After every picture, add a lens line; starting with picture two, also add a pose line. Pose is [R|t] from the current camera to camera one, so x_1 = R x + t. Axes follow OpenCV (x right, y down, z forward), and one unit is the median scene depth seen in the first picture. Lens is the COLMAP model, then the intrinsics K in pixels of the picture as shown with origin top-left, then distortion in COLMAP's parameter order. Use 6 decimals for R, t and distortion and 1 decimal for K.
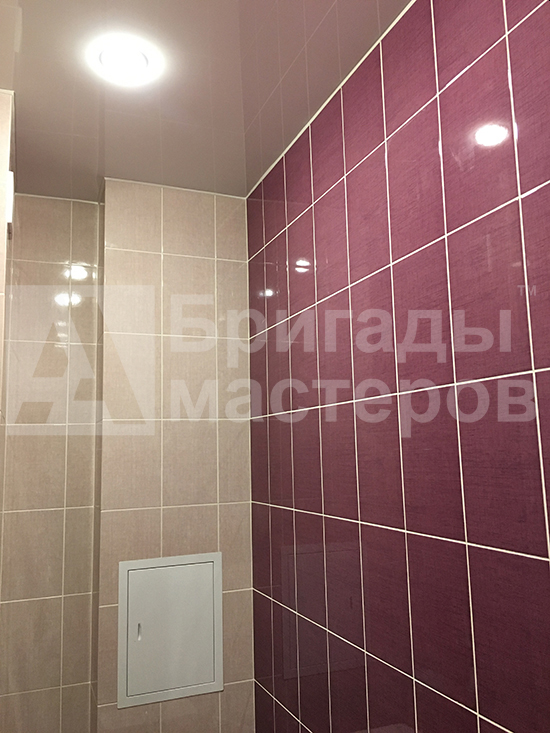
lens RADIAL K [[625.4, 0, 276.5], [0, 625.4, 367.7], [0, 0, 1]] dist [0.085960, -0.123066]
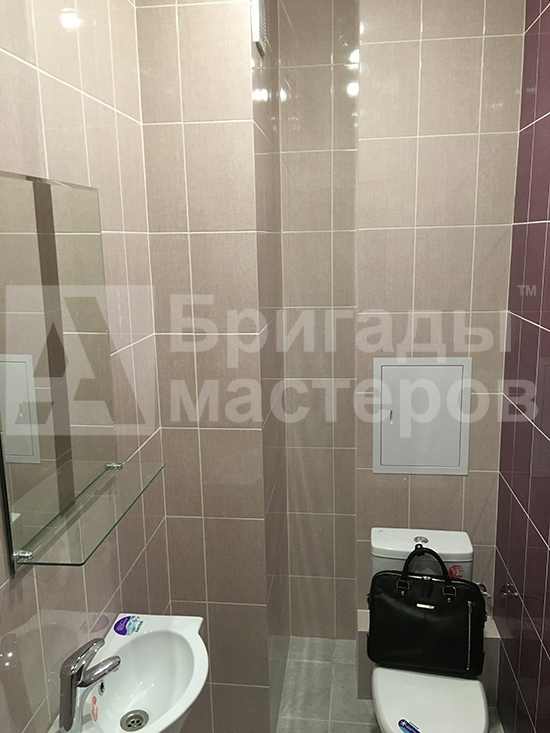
lens RADIAL K [[625.4, 0, 276.5], [0, 625.4, 367.7], [0, 0, 1]] dist [0.085960, -0.123066]
pose [[0.878742, 0.101898, -0.466293, 0.116408], [0.064244, 0.942804, 0.327098, -0.050786], [0.472954, -0.317391, 0.821935, -0.005492]]
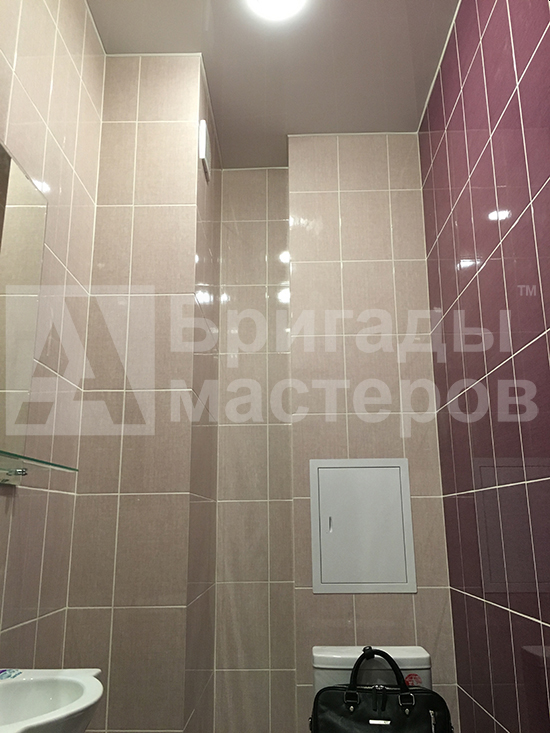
lens RADIAL K [[625.4, 0, 276.5], [0, 625.4, 367.7], [0, 0, 1]] dist [0.085960, -0.123066]
pose [[0.920064, -0.079077, -0.383705, 0.121957], [0.038720, 0.992977, -0.111795, 0.256946], [0.389850, 0.088001, 0.916664, -0.030362]]
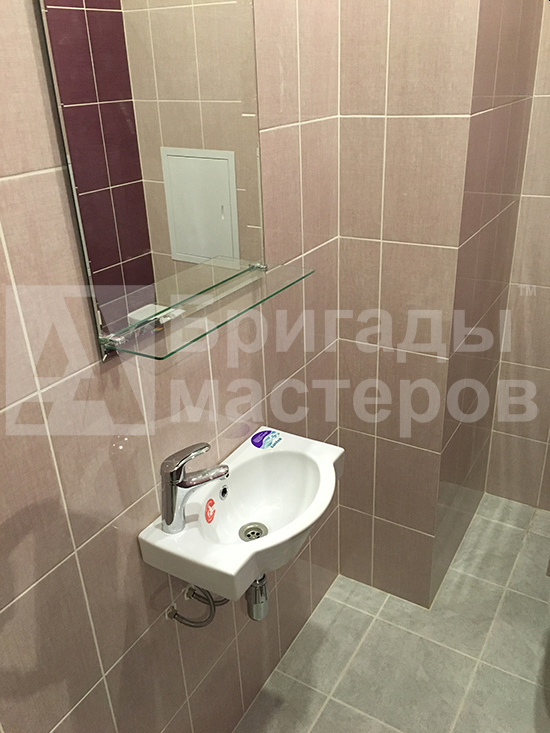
lens RADIAL K [[625.4, 0, 276.5], [0, 625.4, 367.7], [0, 0, 1]] dist [0.085960, -0.123066]
pose [[0.604868, 0.341539, -0.719364, 0.124148], [0.132587, 0.847551, 0.513884, 0.044560], [0.785210, -0.406211, 0.467373, 0.143094]]
